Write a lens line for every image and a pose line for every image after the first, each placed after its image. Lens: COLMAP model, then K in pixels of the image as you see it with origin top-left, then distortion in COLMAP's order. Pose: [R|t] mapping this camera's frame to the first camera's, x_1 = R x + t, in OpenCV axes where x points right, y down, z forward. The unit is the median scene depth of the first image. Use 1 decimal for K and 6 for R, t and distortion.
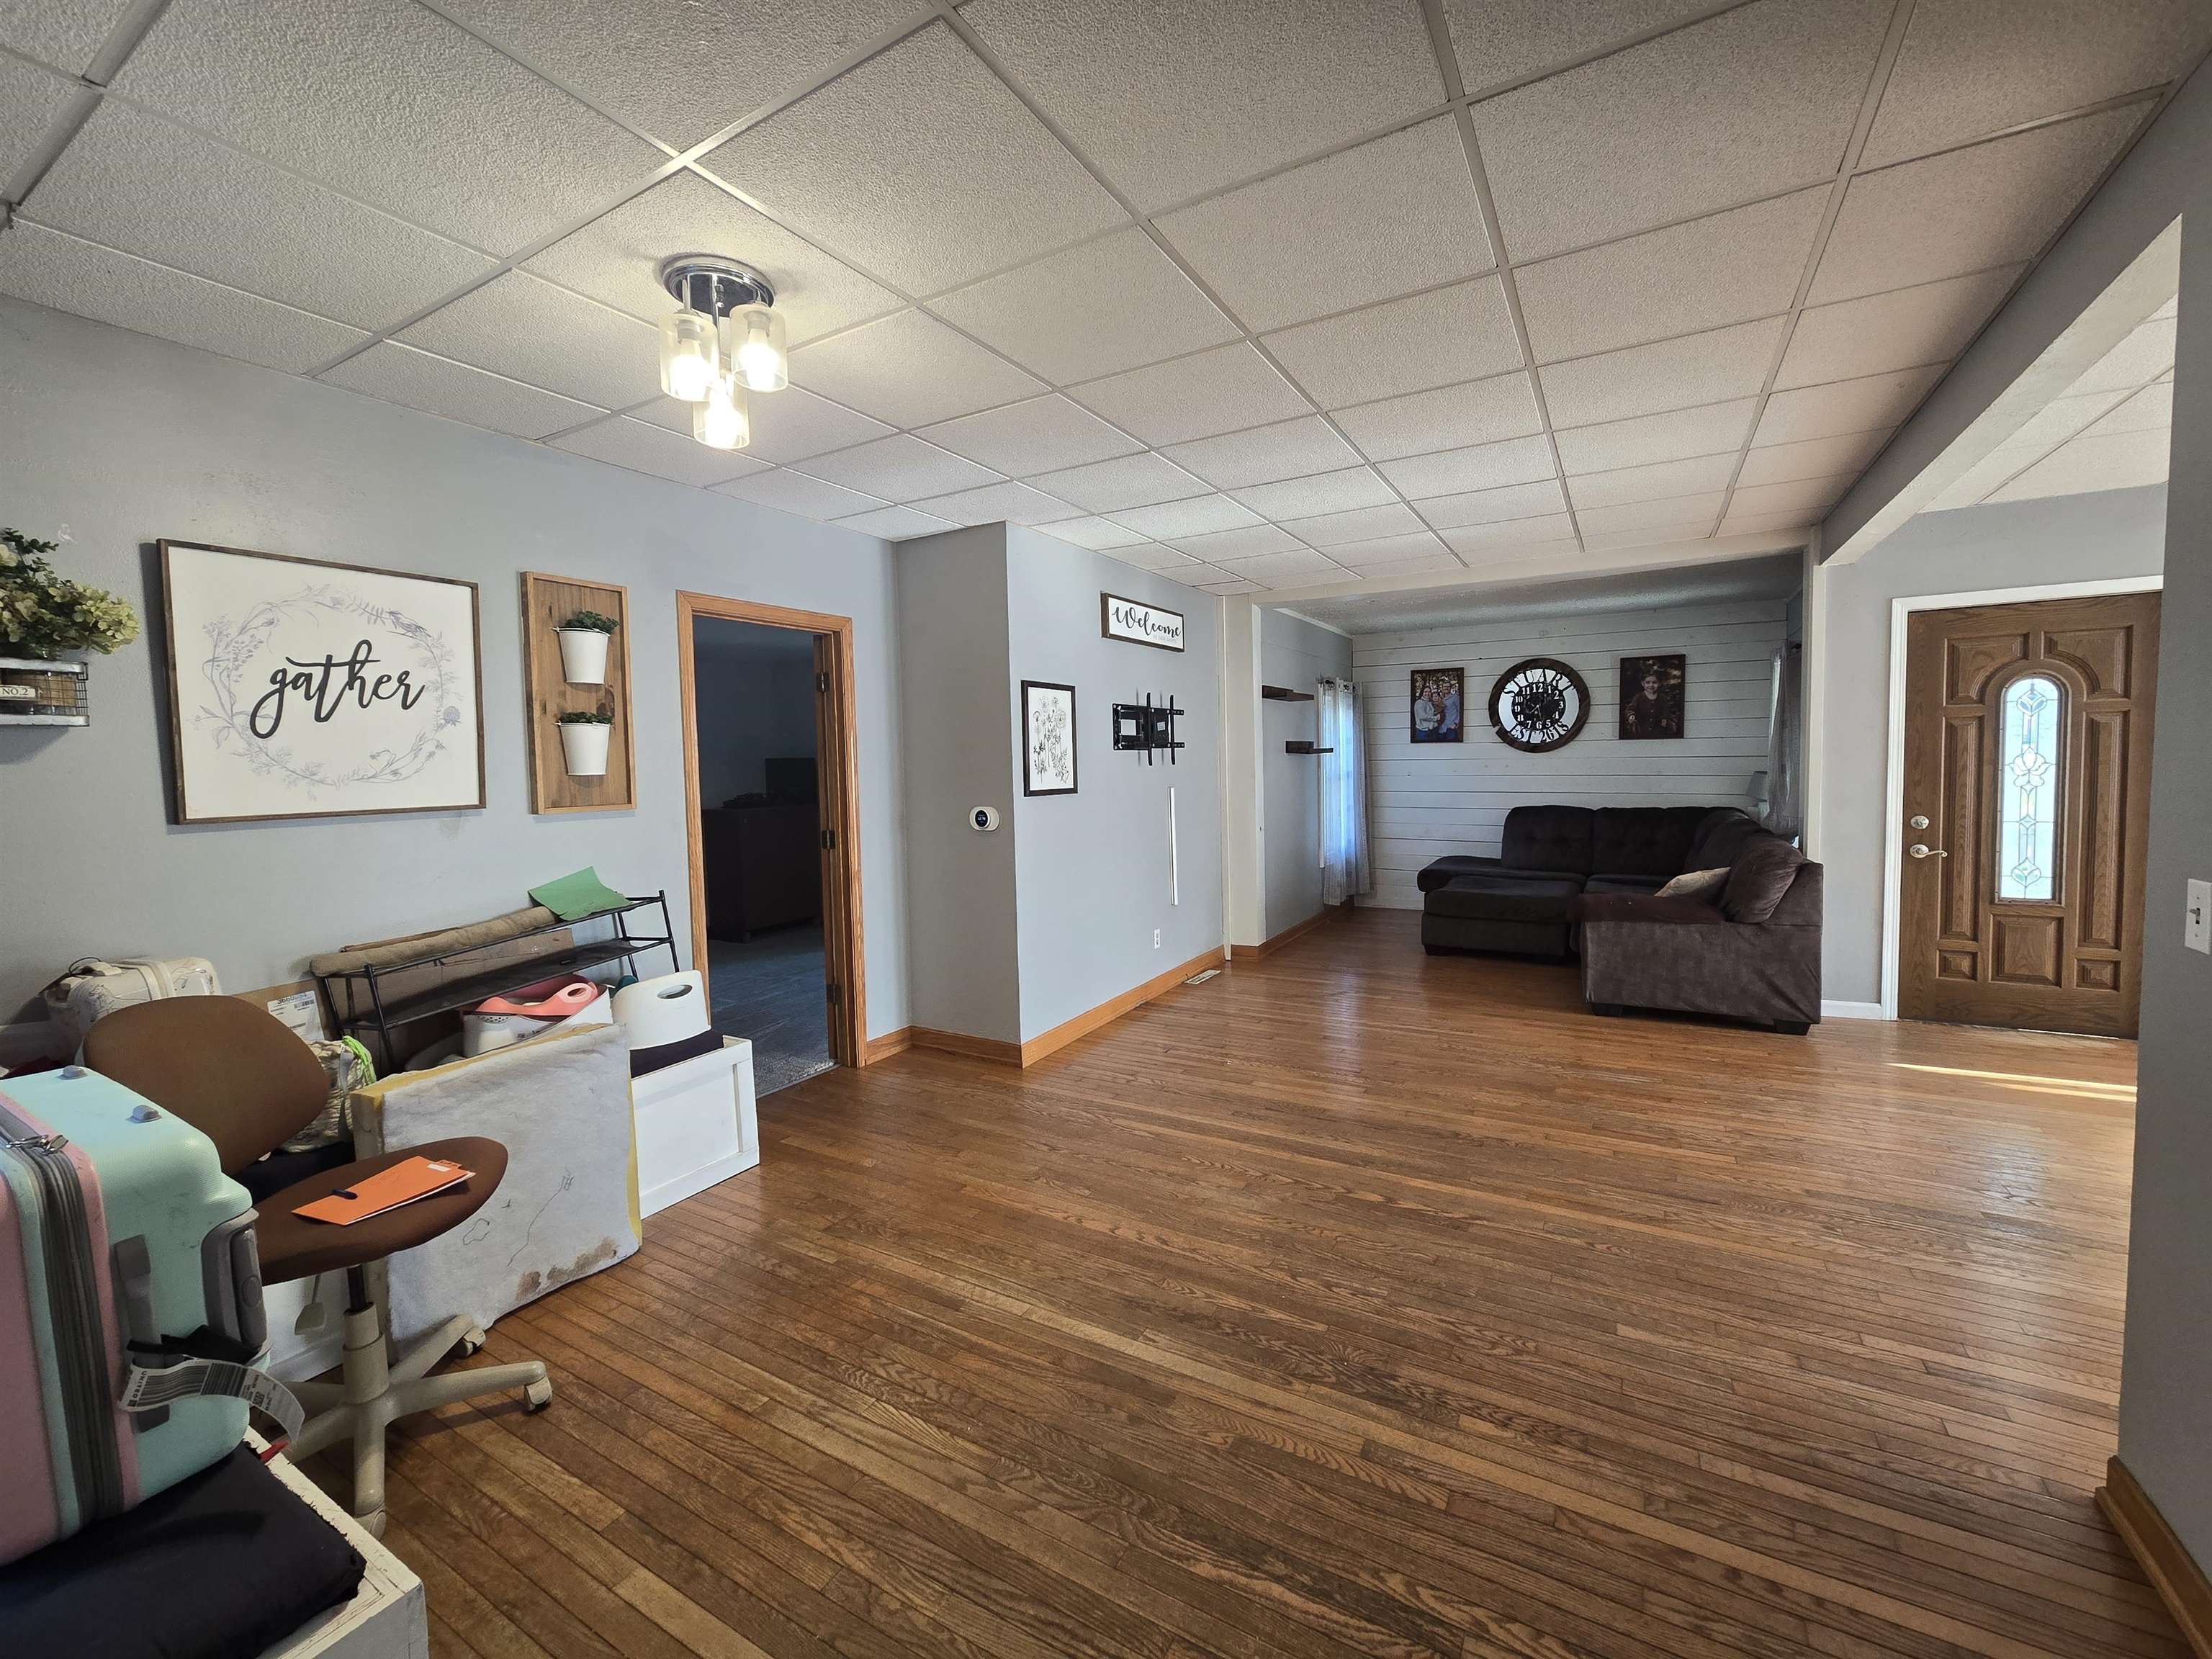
lens RADIAL K [[906.8, 0, 1109.9], [0, 906.8, 818.9], [0, 0, 1]] dist [-0.000984, 0.000415]
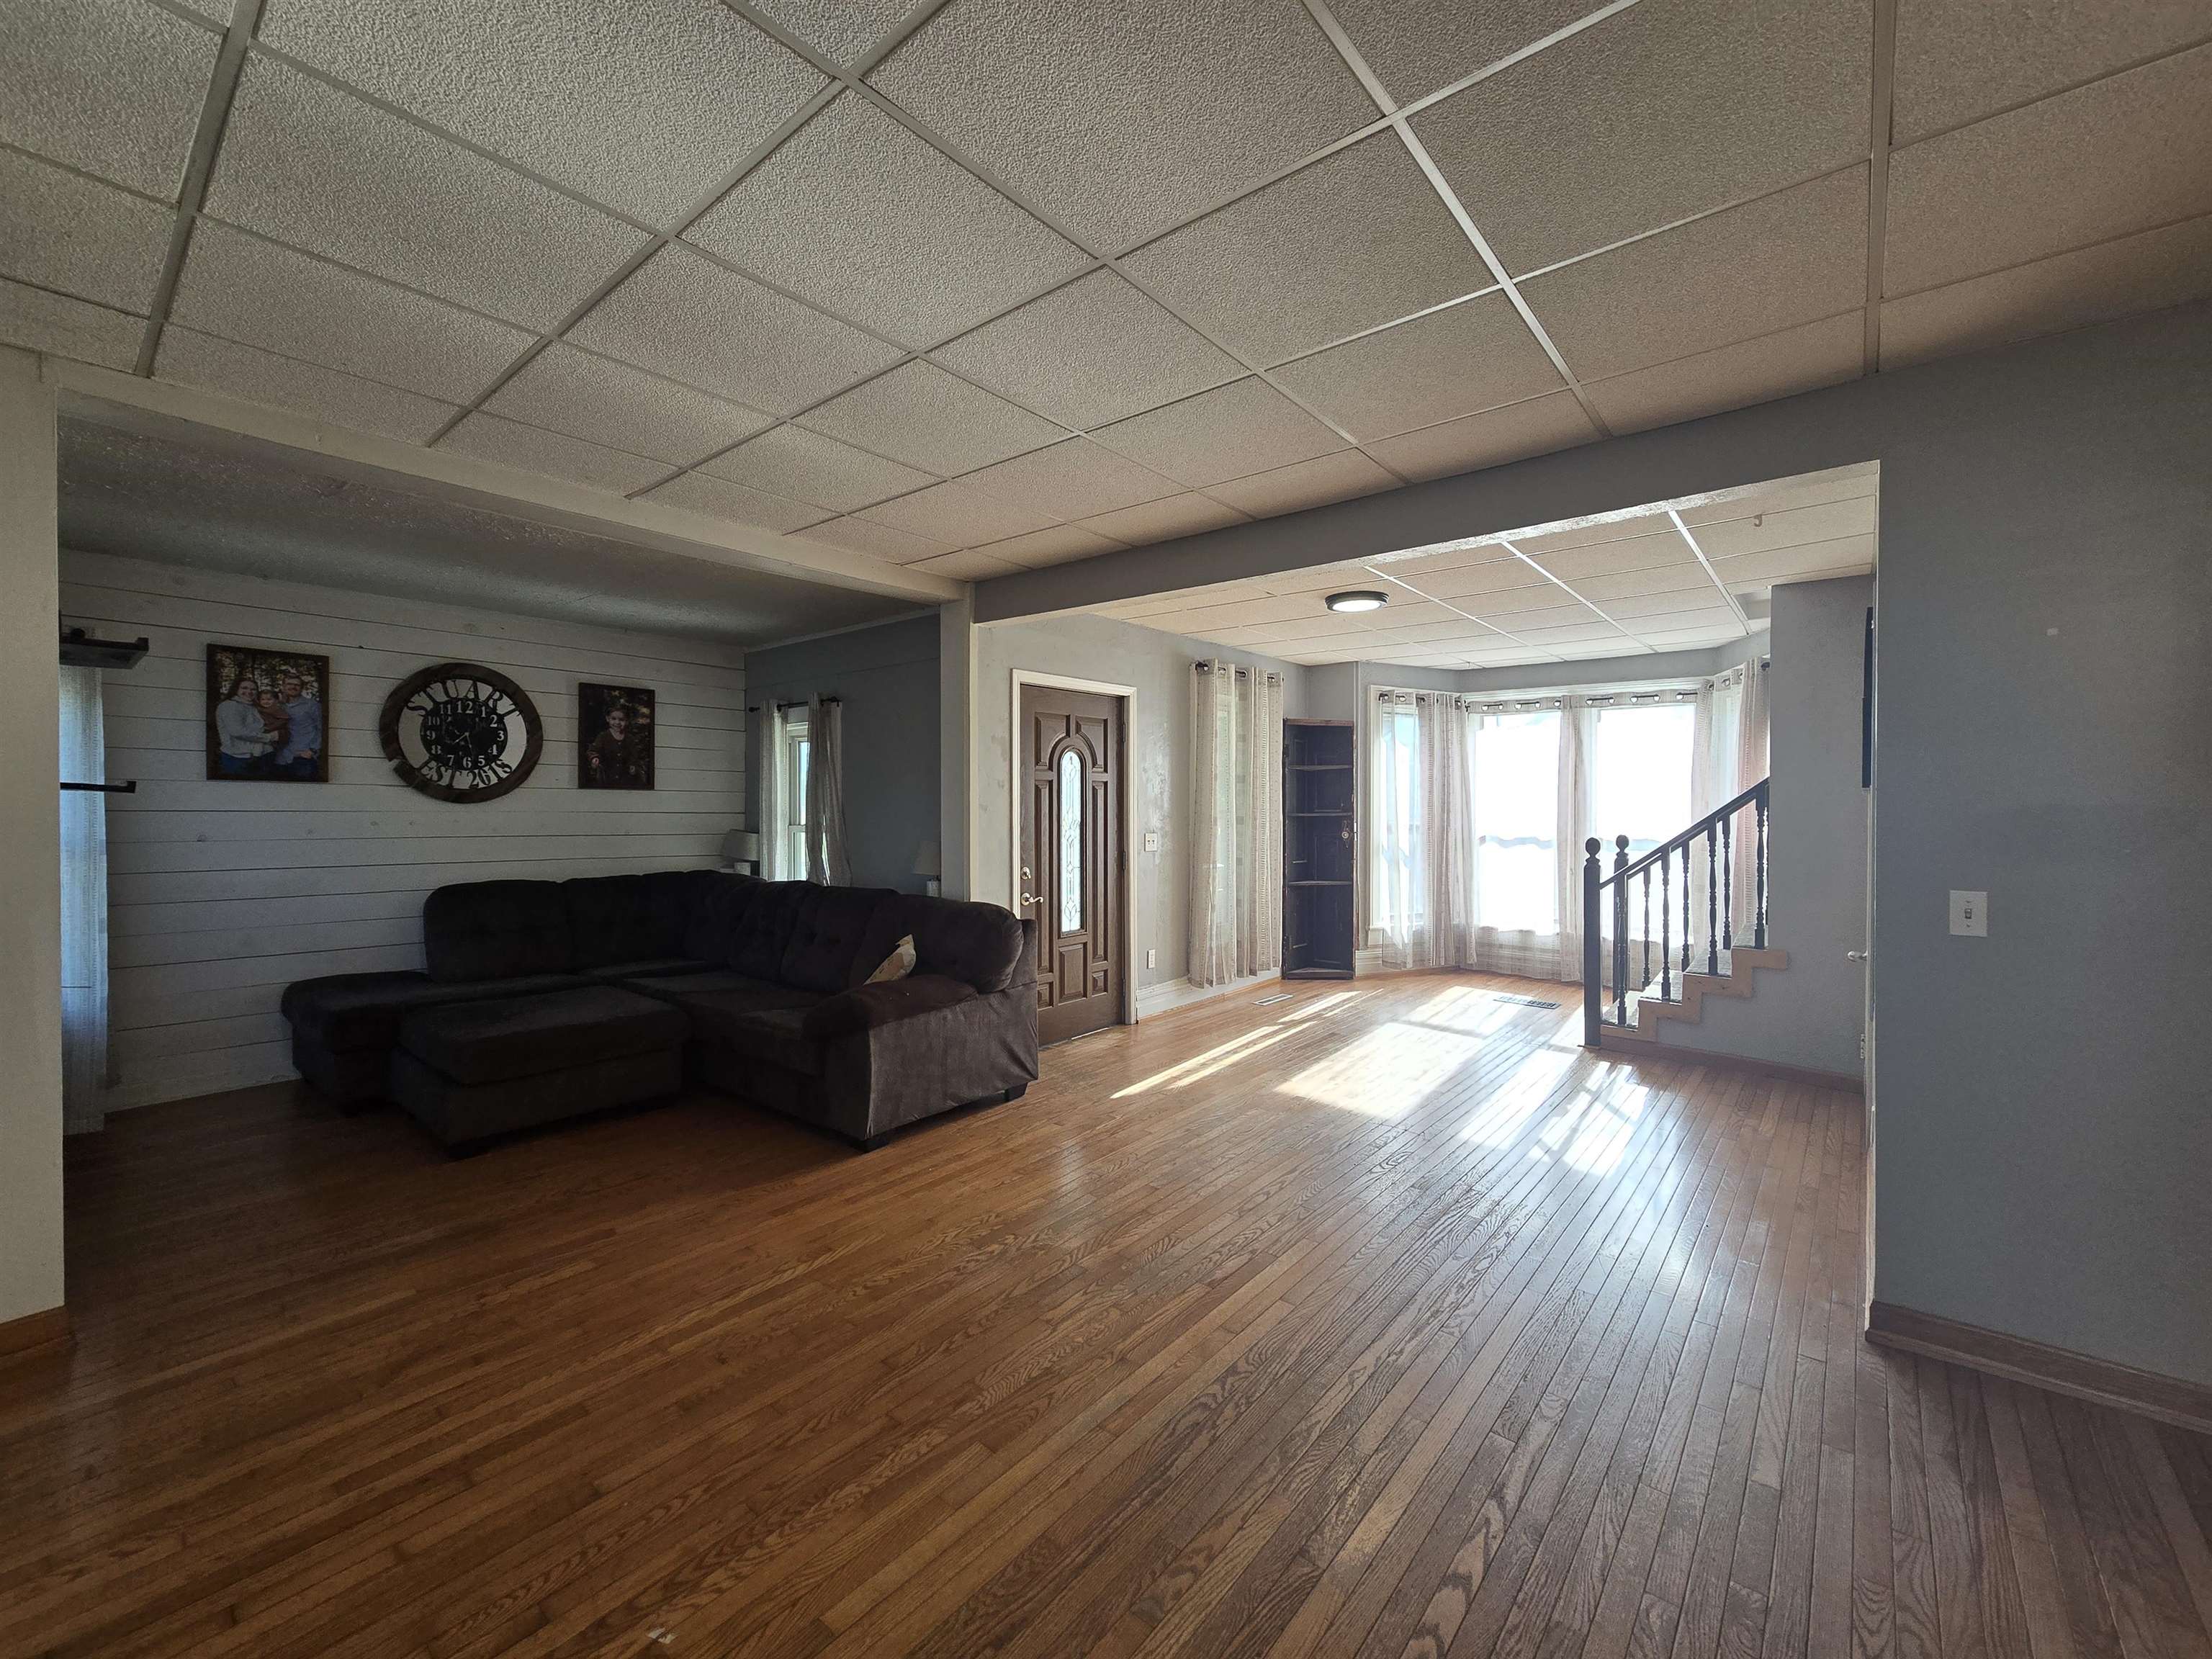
lens RADIAL K [[906.8, 0, 1108.6], [0, 906.8, 818.0], [0, 0, 1]] dist [-0.000984, 0.000415]
pose [[0.166701, 0.008452, 0.985971, -0.116860], [0.058100, 0.998142, -0.018379, -0.023245], [-0.984294, 0.060349, 0.165900, 0.441918]]
